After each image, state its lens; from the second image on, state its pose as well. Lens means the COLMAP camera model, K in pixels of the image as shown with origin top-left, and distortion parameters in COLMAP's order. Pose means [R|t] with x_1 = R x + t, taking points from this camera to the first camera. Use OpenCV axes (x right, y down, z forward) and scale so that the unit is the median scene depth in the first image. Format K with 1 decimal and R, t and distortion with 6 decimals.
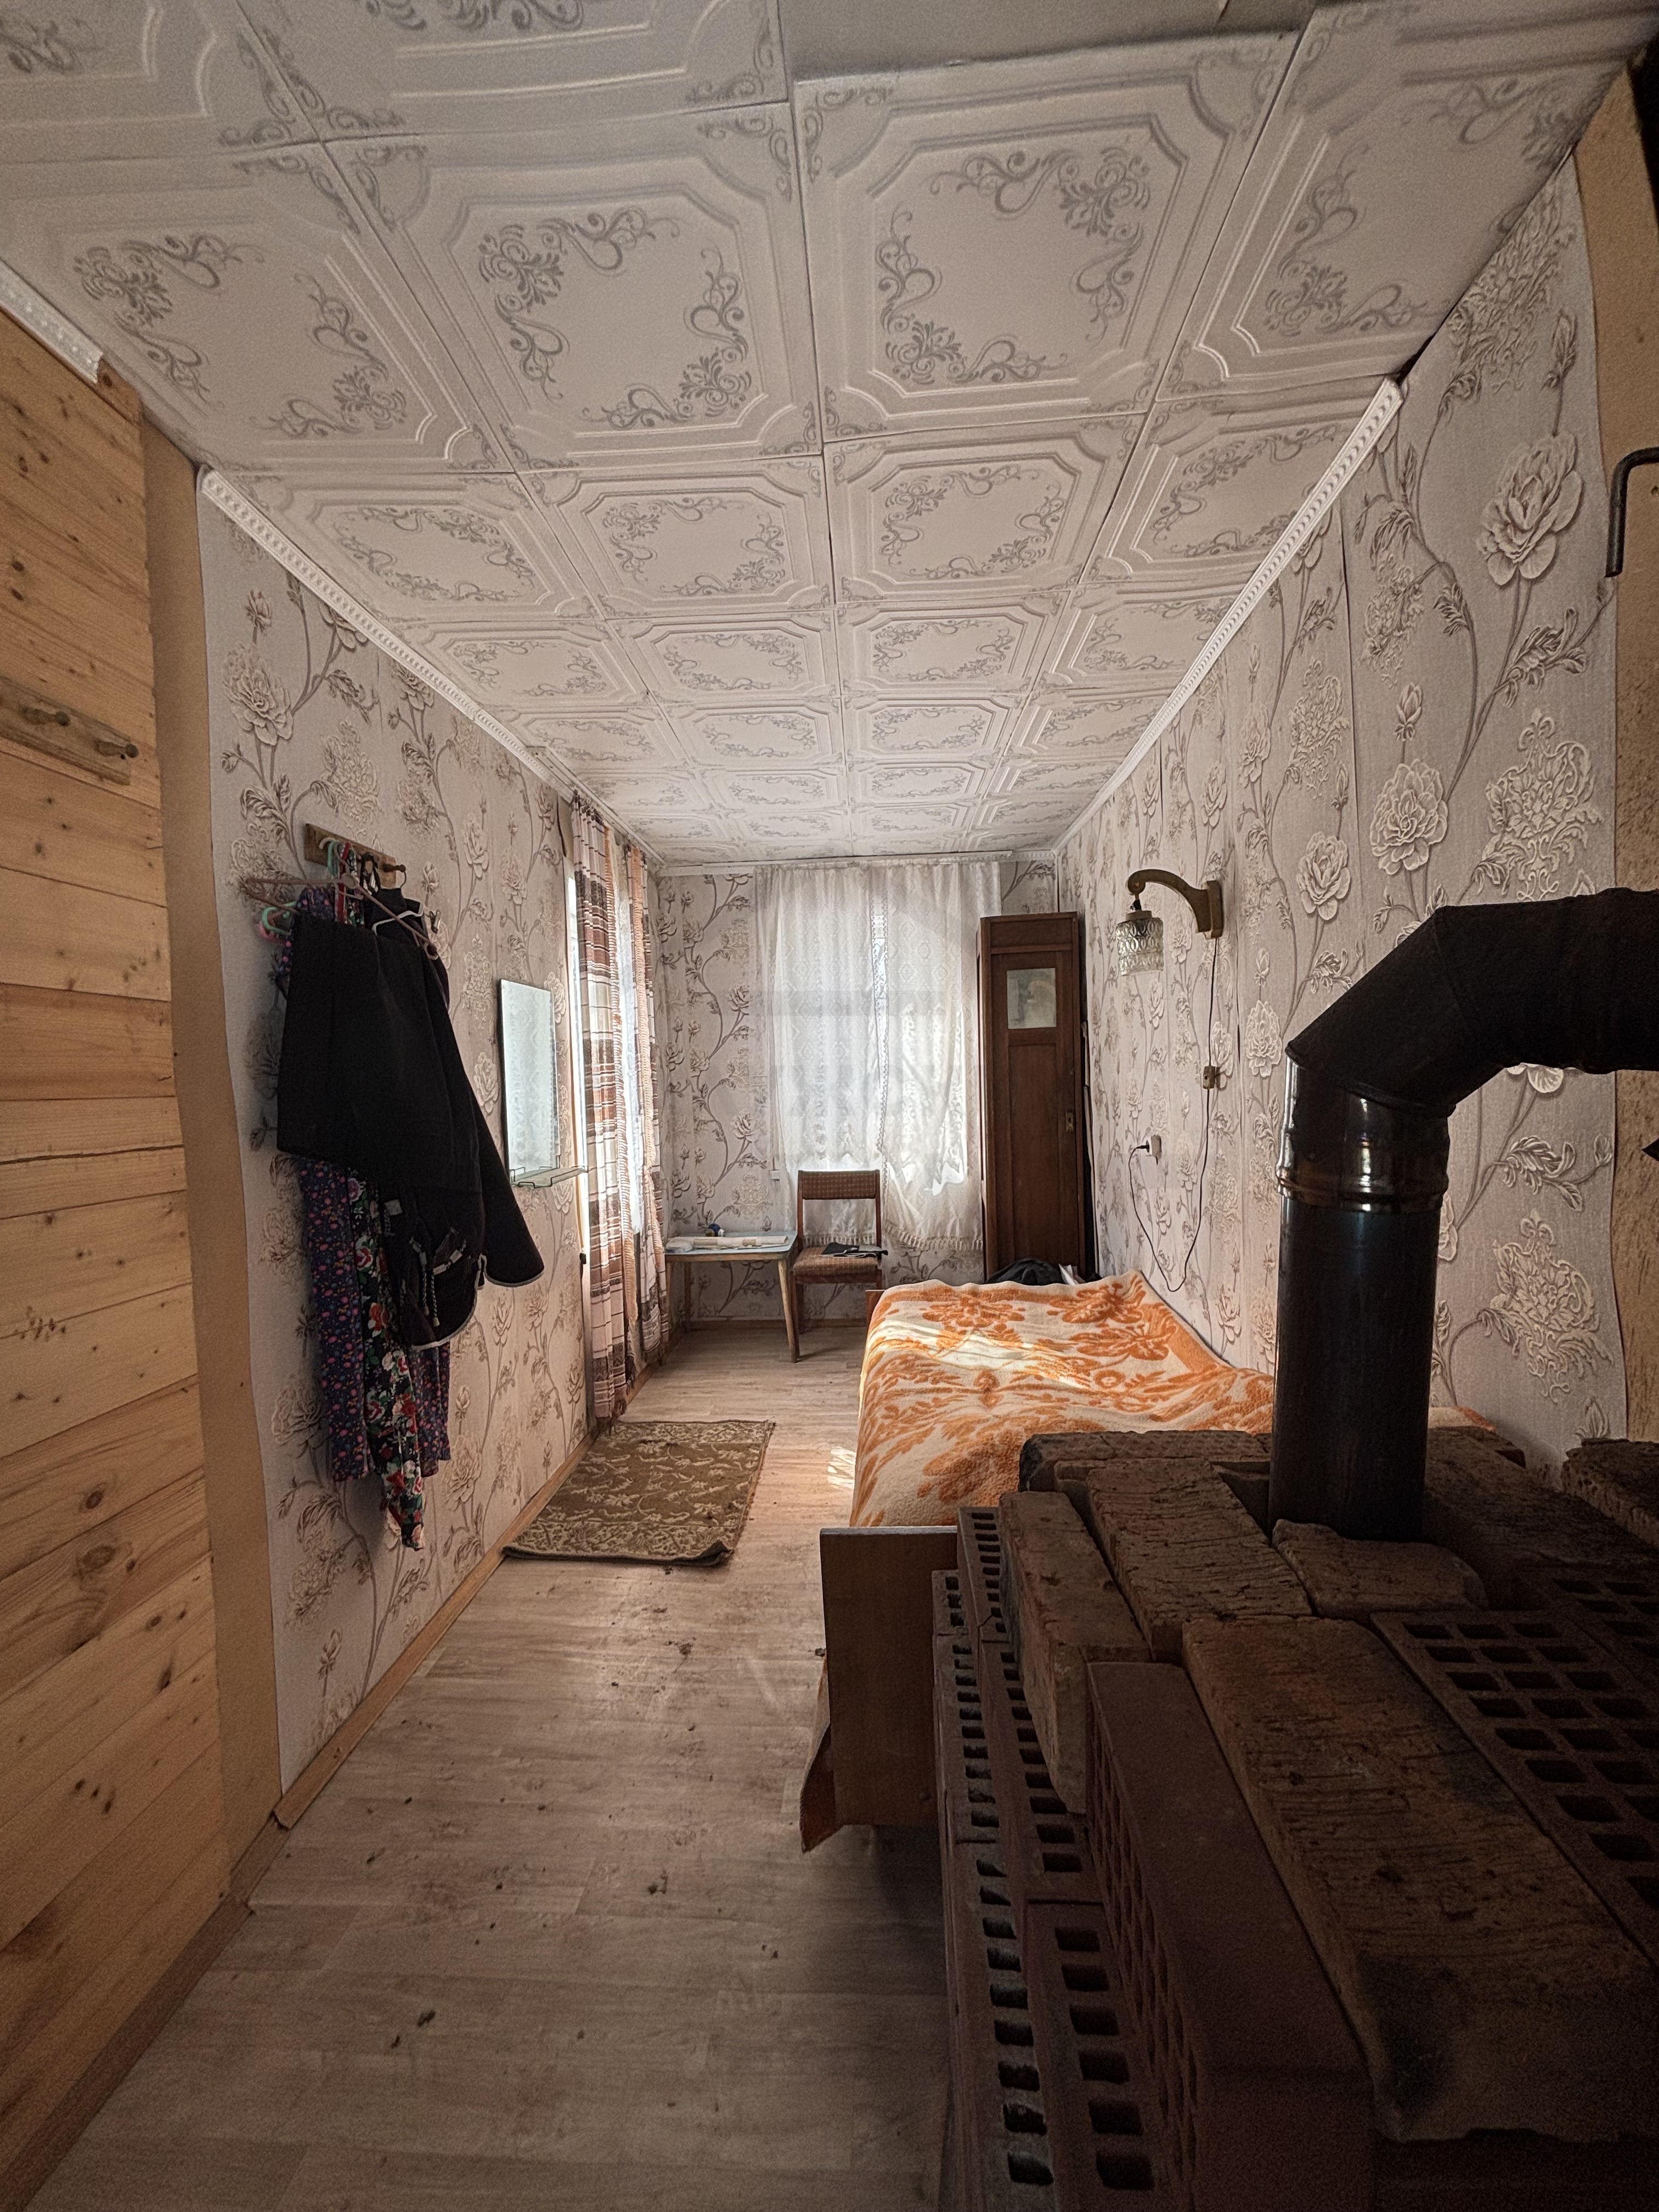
lens RADIAL K [[890.2, 0, 828.2], [0, 890.2, 1112.8], [0, 0, 1]] dist [-0.001916, -0.000341]
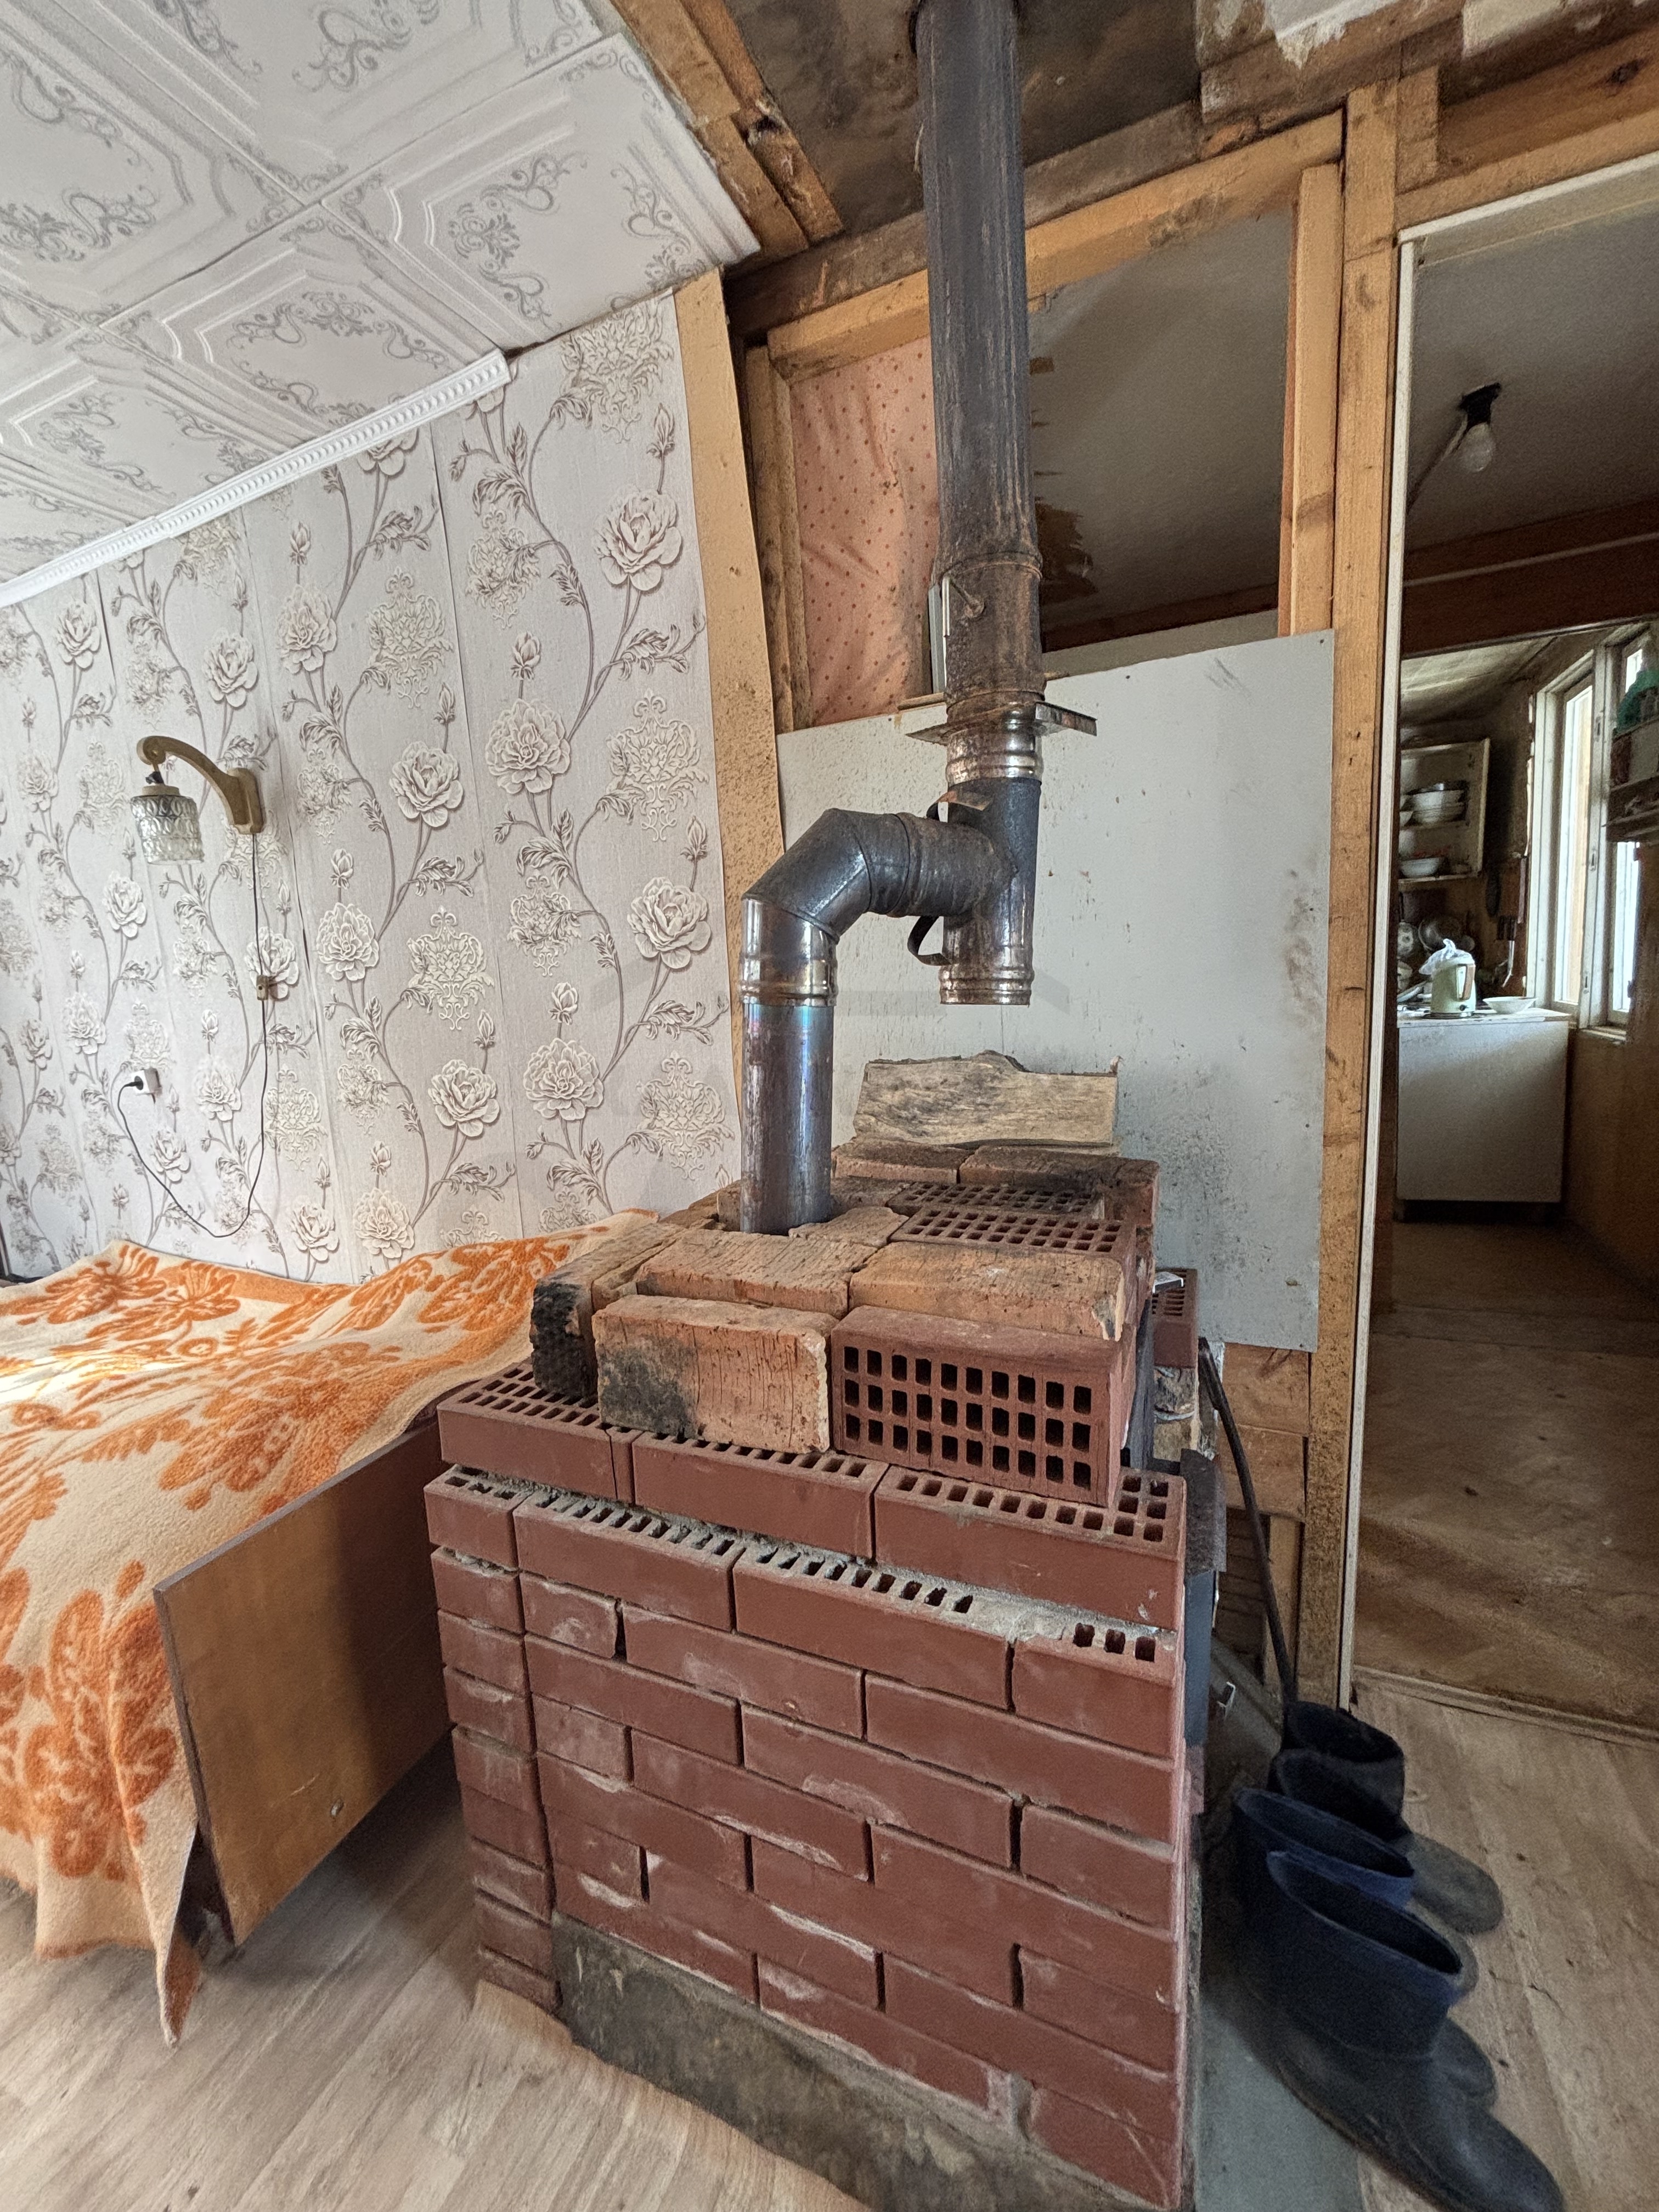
lens RADIAL K [[890.2, 0, 829.7], [0, 890.2, 1111.7], [0, 0, 1]] dist [-0.001916, -0.000341]
pose [[0.332626, -0.126089, 0.934592, -0.261716], [0.084611, 0.991015, 0.103588, 0.043117], [-0.939255, 0.044621, 0.340306, 0.150067]]
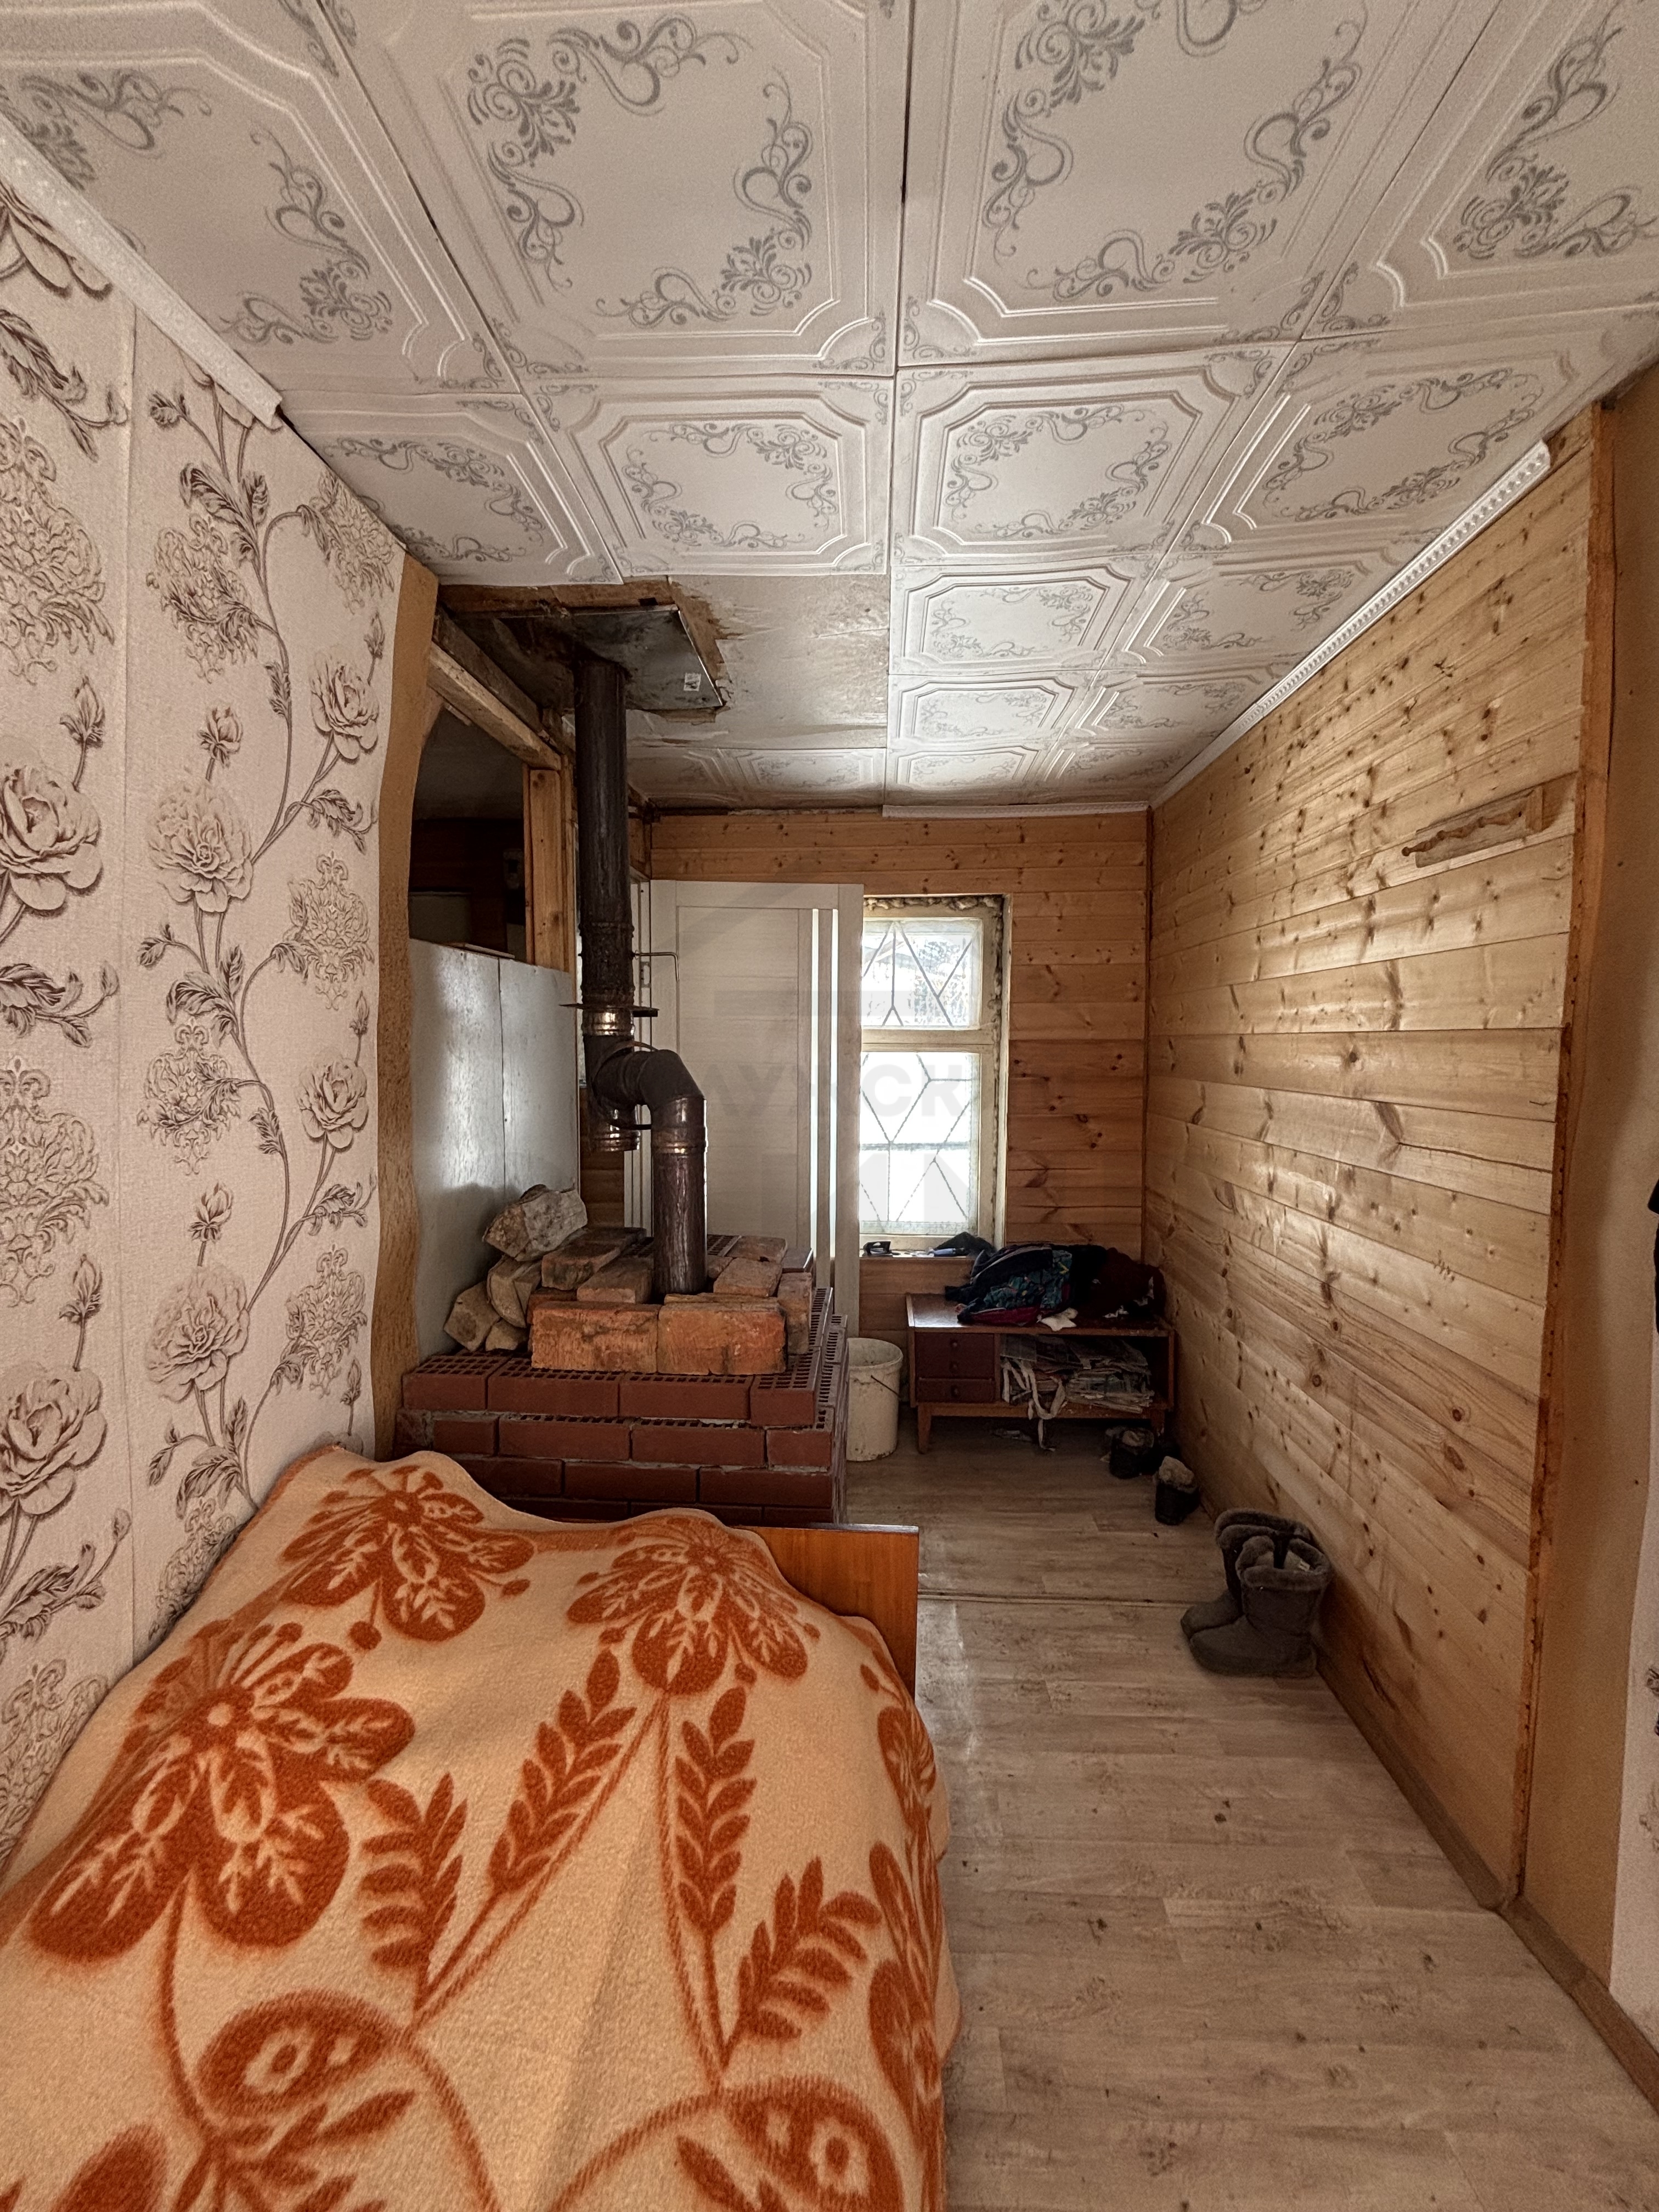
lens RADIAL K [[890.2, 0, 834.6], [0, 890.2, 1106.4], [0, 0, 1]] dist [-0.001916, -0.000341]
pose [[-0.999267, 0.035377, -0.014659, 0.055814], [0.033591, 0.993581, 0.108019, -0.105536], [0.018387, 0.107448, -0.994041, 1.220284]]
